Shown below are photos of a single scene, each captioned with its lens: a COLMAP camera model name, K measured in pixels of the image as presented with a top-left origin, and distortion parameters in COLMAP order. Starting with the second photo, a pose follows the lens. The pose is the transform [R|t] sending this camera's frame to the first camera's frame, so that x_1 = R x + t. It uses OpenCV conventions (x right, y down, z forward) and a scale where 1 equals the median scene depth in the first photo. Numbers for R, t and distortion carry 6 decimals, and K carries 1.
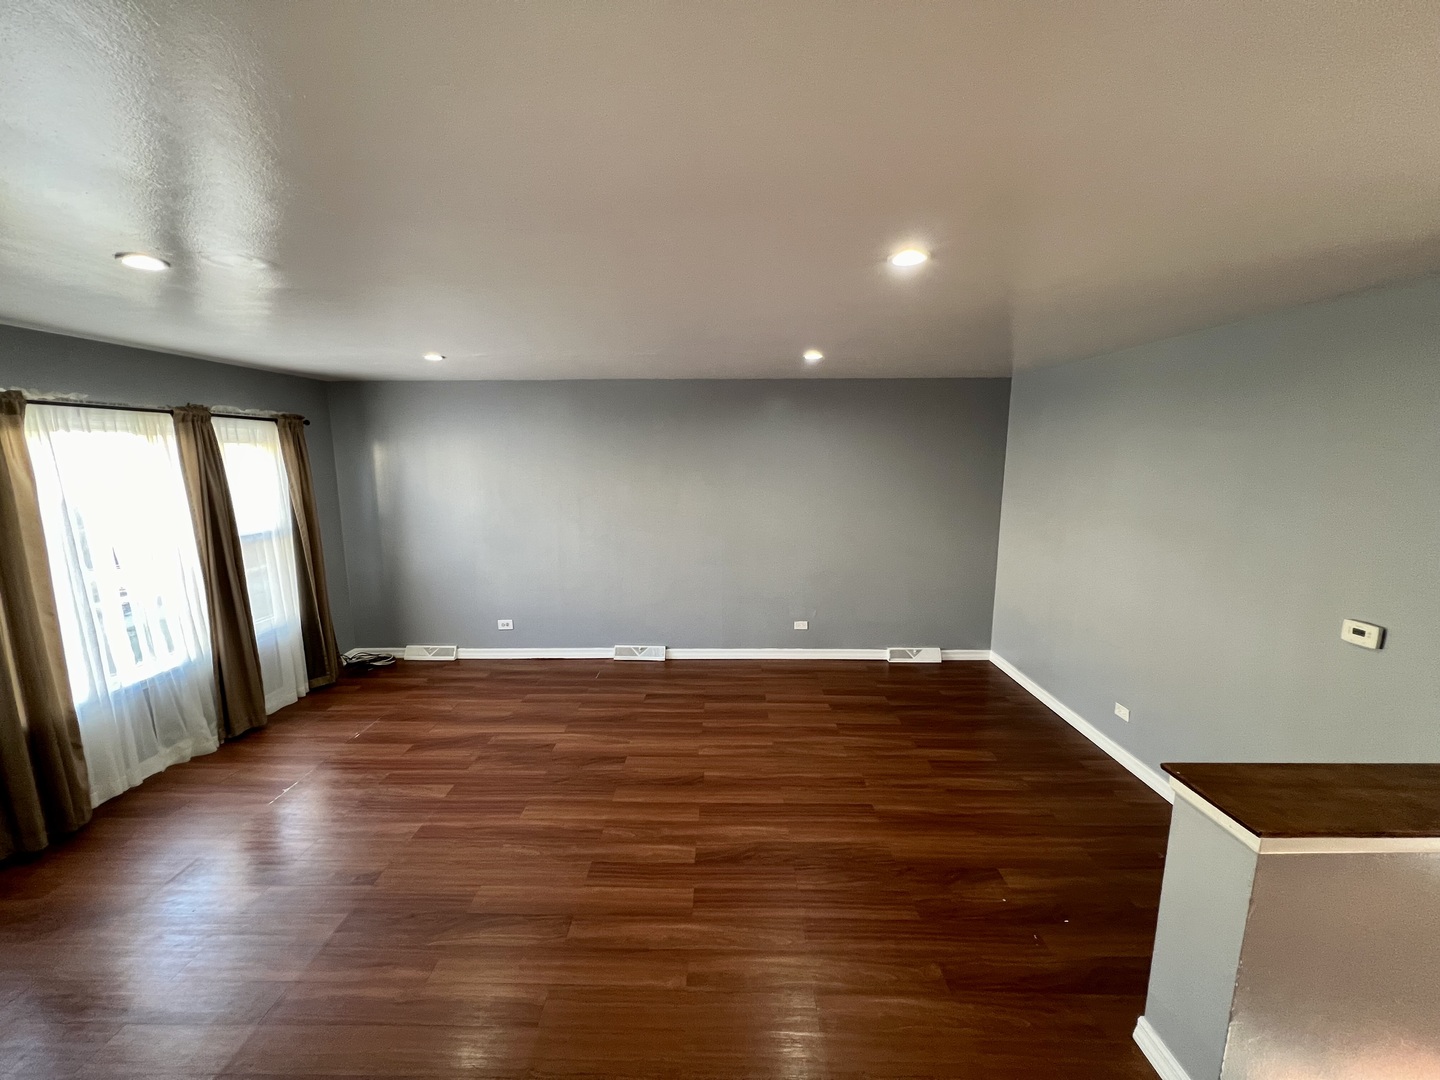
lens RADIAL K [[565.3, 0, 715.2], [0, 565.3, 549.0], [0, 0, 1]] dist [-0.003729, -0.000329]
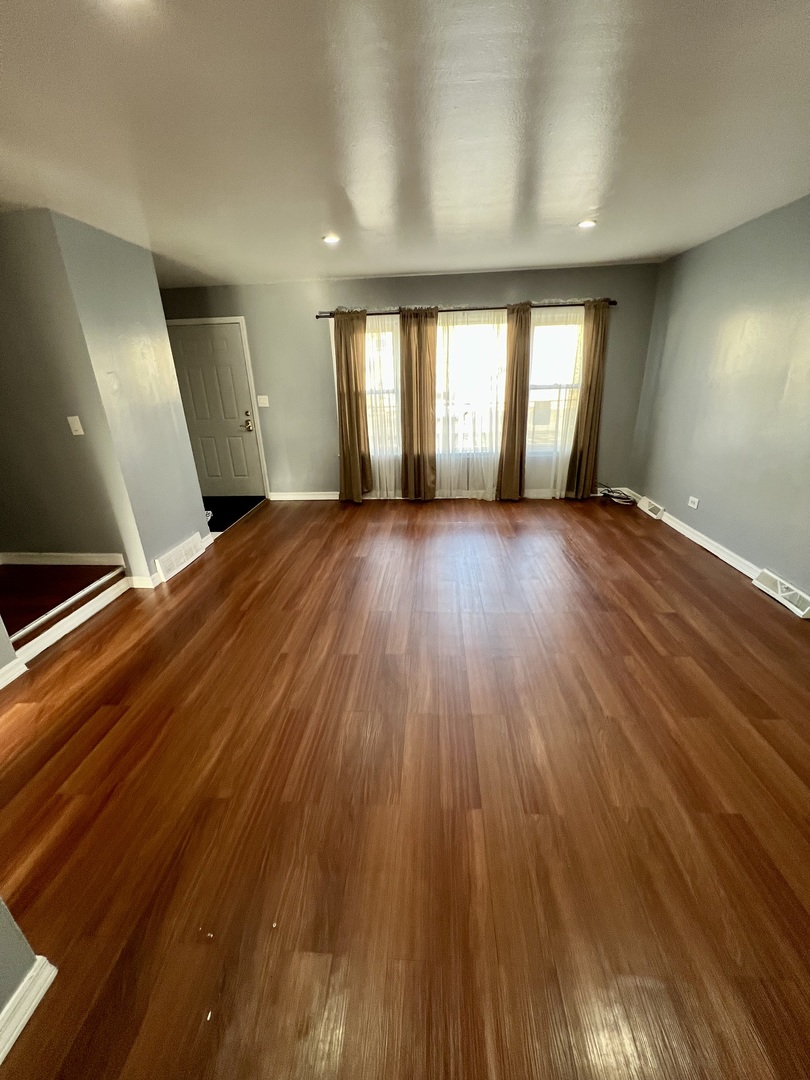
lens RADIAL K [[428.4, 0, 405.2], [0, 428.4, 541.1], [0, 0, 1]] dist [-0.004073, 0.000798]
pose [[-0.043492, 0.372990, -0.926815, 0.562287], [-0.130183, 0.917668, 0.375418, -0.031494], [0.990536, 0.136984, 0.008646, 0.745414]]
